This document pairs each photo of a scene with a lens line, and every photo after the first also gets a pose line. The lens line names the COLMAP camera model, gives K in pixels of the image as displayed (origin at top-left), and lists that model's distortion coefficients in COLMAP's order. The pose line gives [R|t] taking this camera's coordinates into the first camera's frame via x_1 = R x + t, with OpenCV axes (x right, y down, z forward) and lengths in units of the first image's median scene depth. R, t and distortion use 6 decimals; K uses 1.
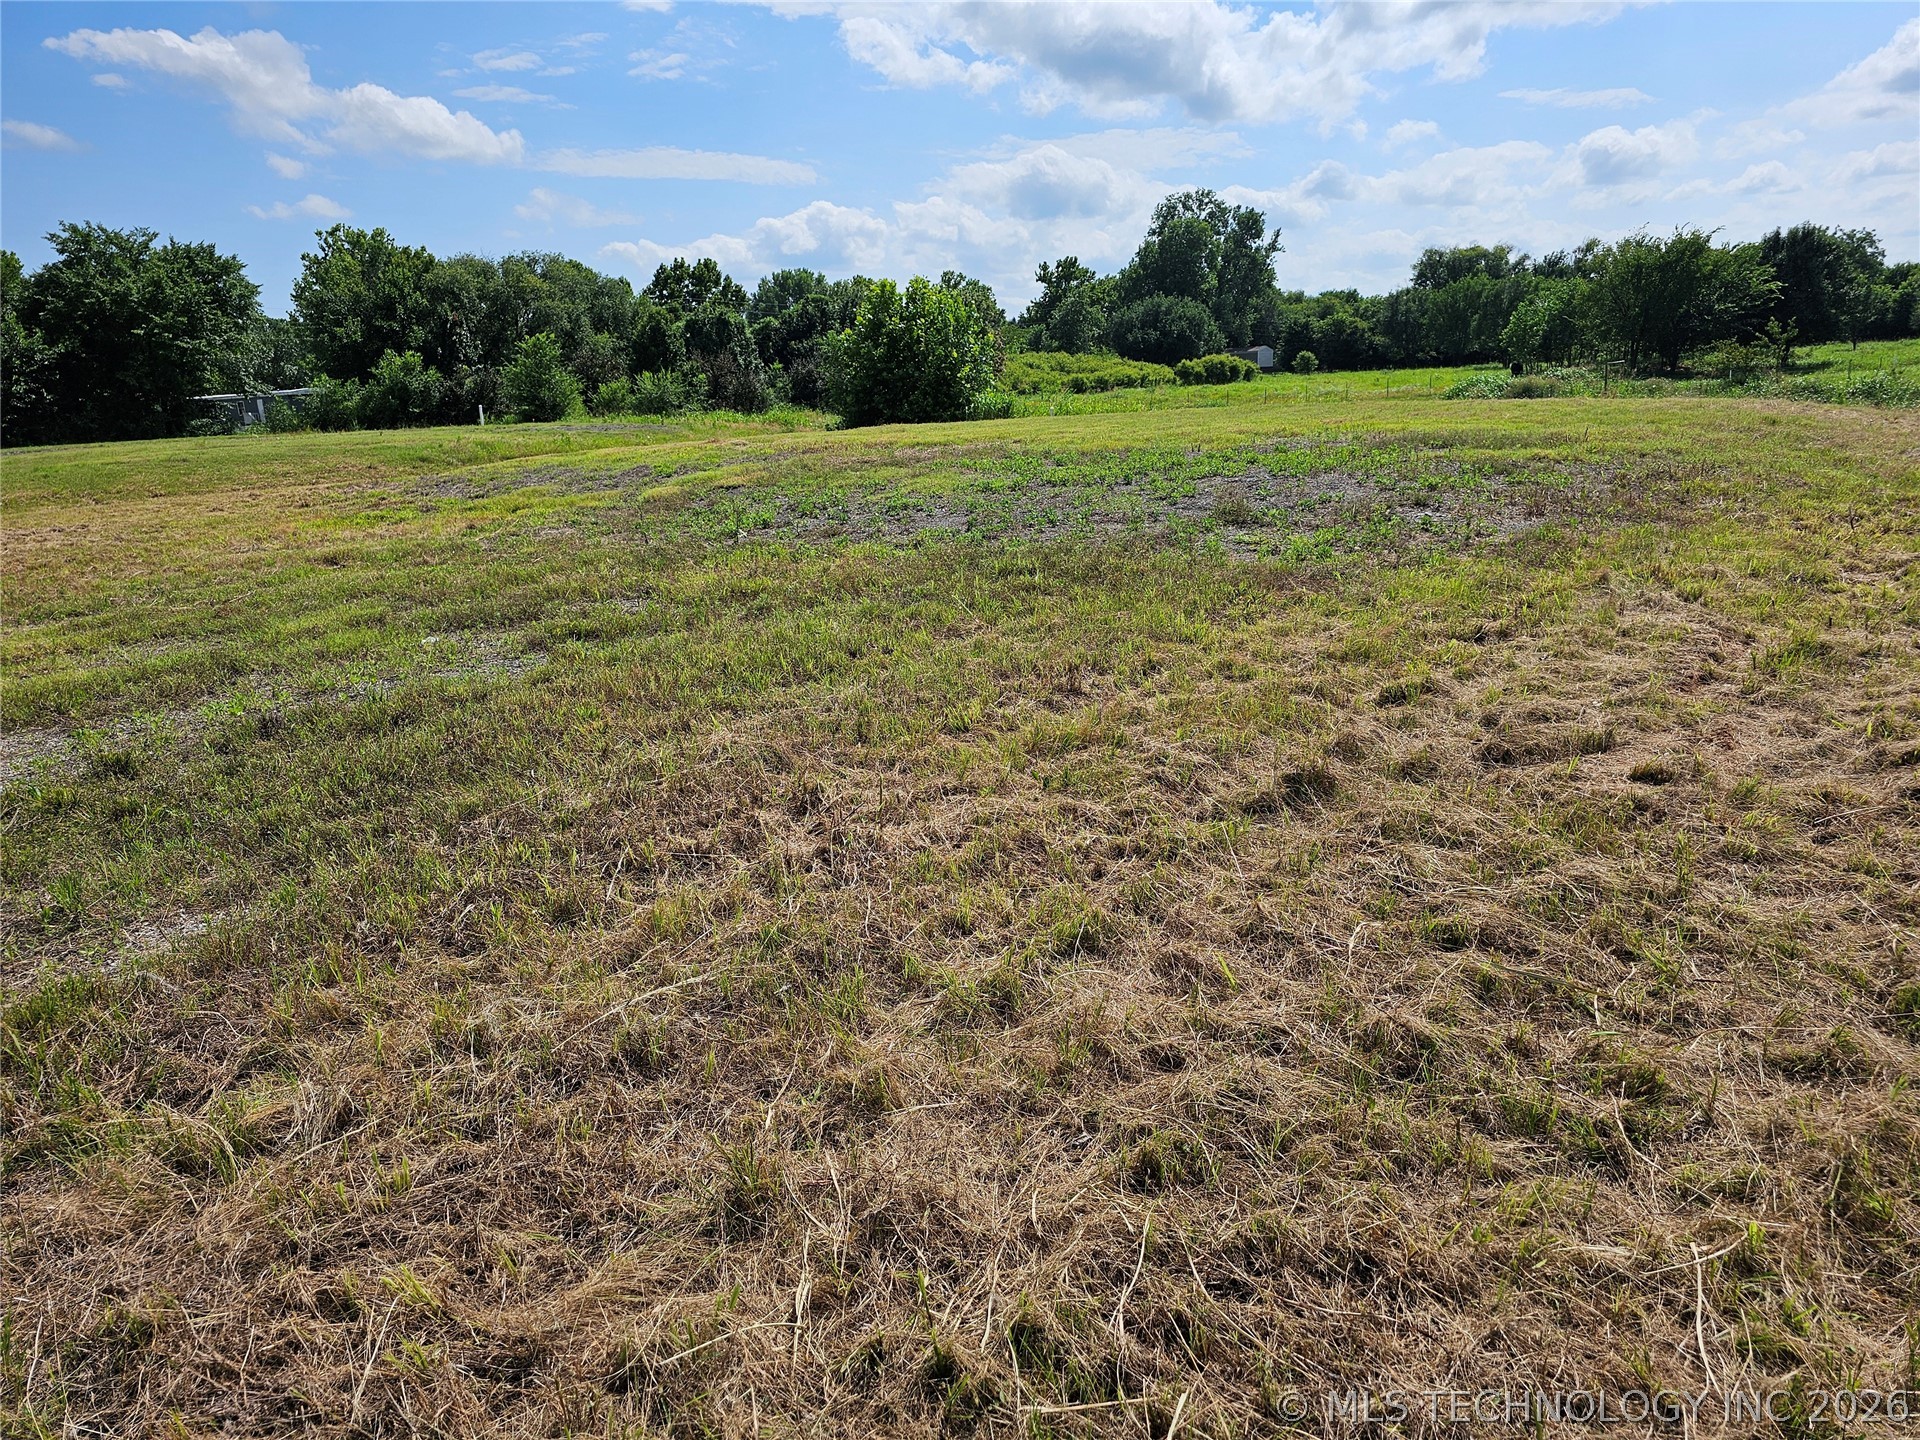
lens RADIAL K [[1281.8, 0, 958.9], [0, 1281.8, 713.9], [0, 0, 1]] dist [0.058861, -0.050638]
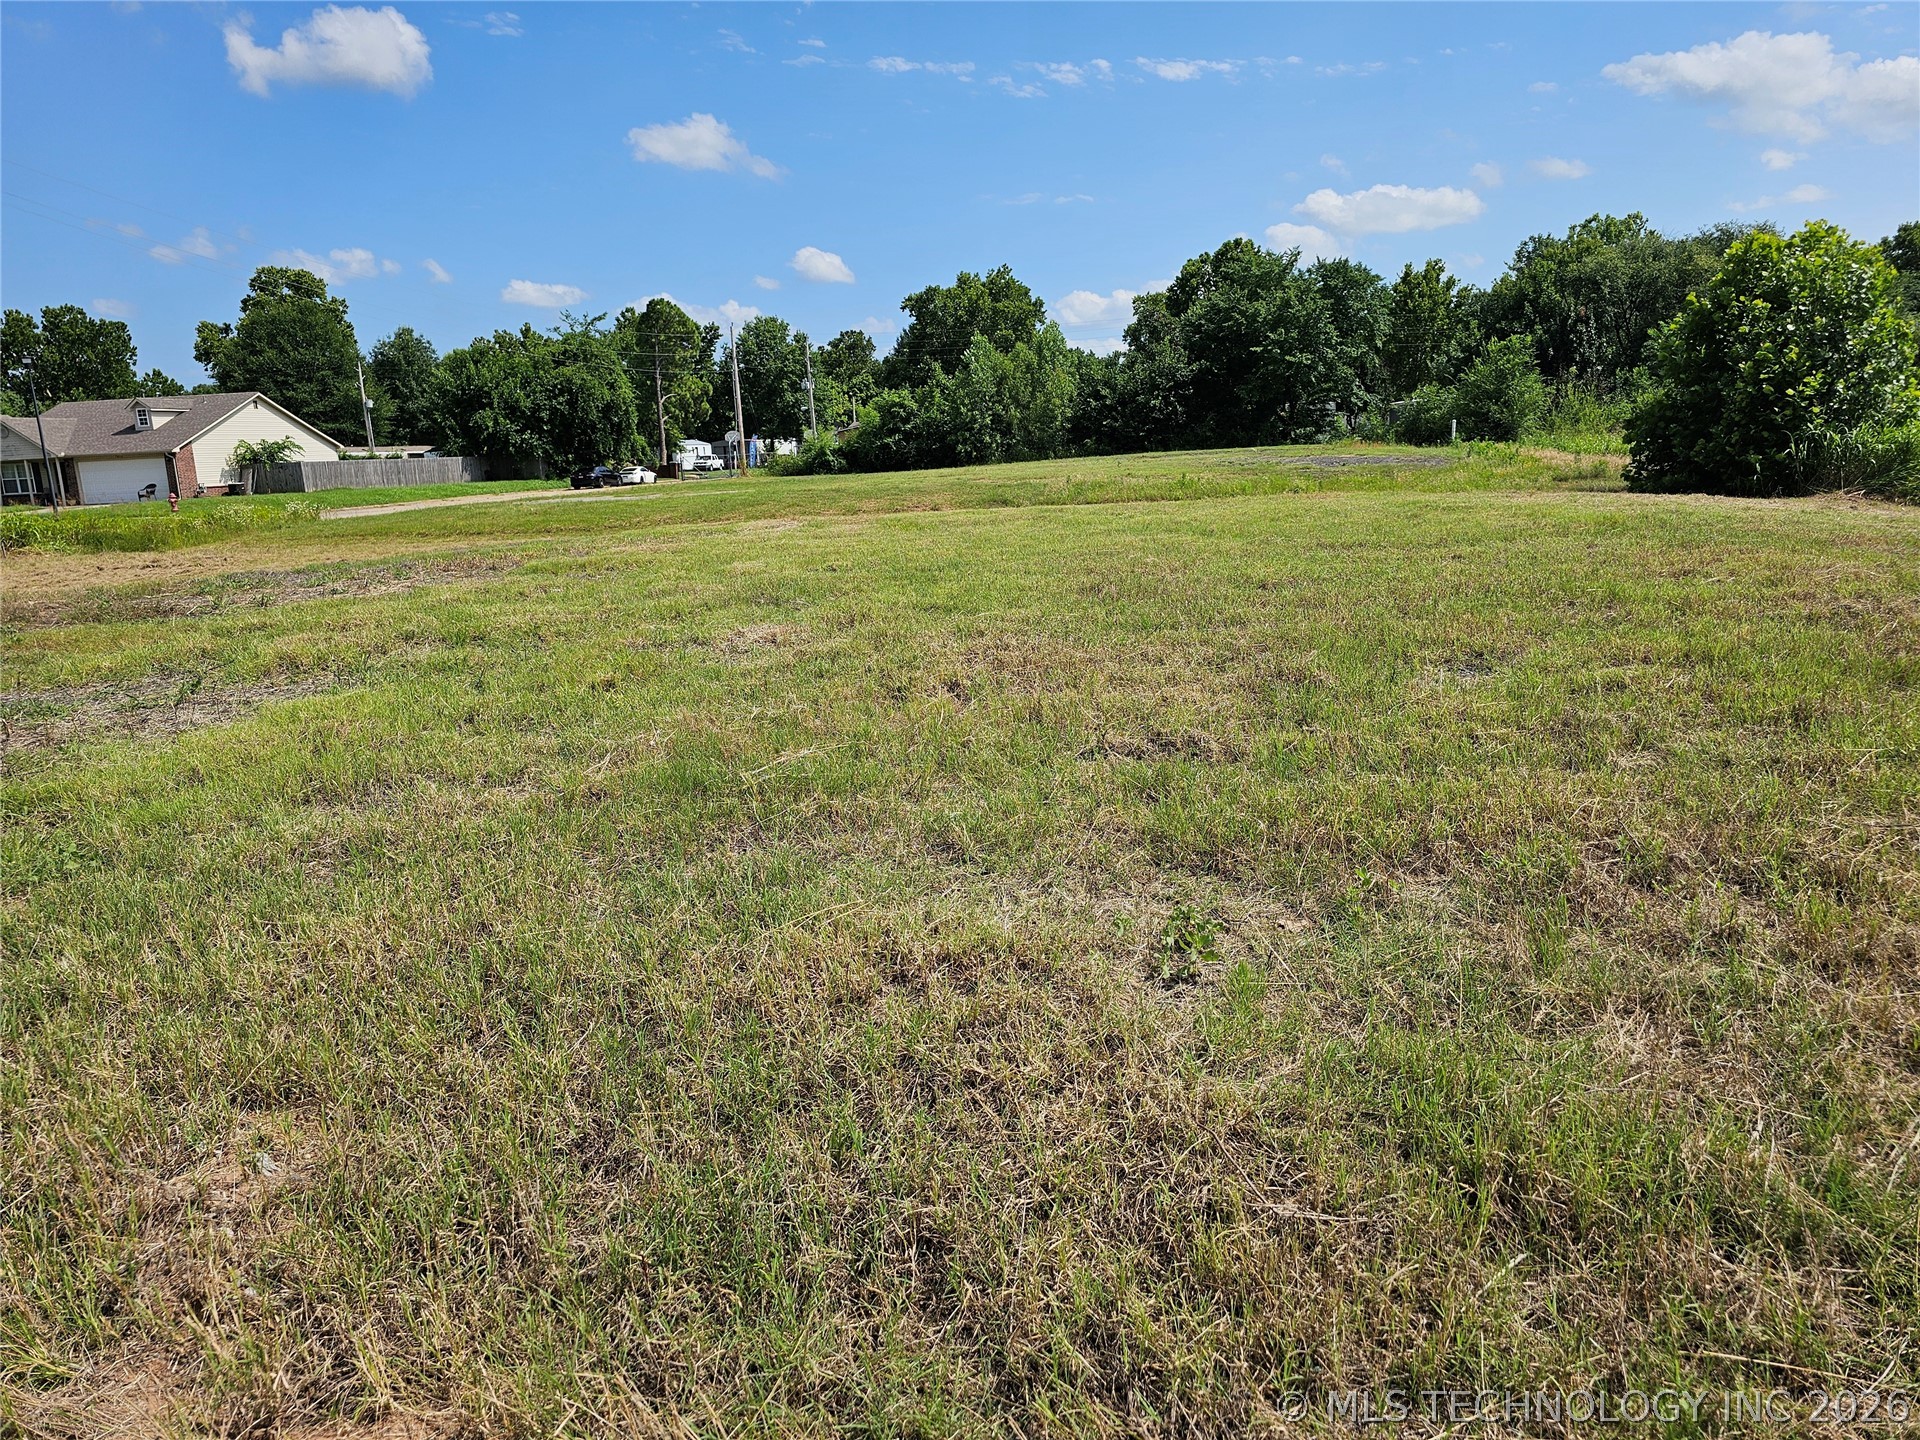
lens RADIAL K [[1281.8, 0, 977.8], [0, 1281.8, 692.9], [0, 0, 1]] dist [0.058861, -0.050638]
pose [[0.562782, 0.182096, -0.806299, 0.156143], [-0.189119, 0.977926, 0.088855, -0.062860], [0.804680, 0.102480, 0.584797, 0.209266]]
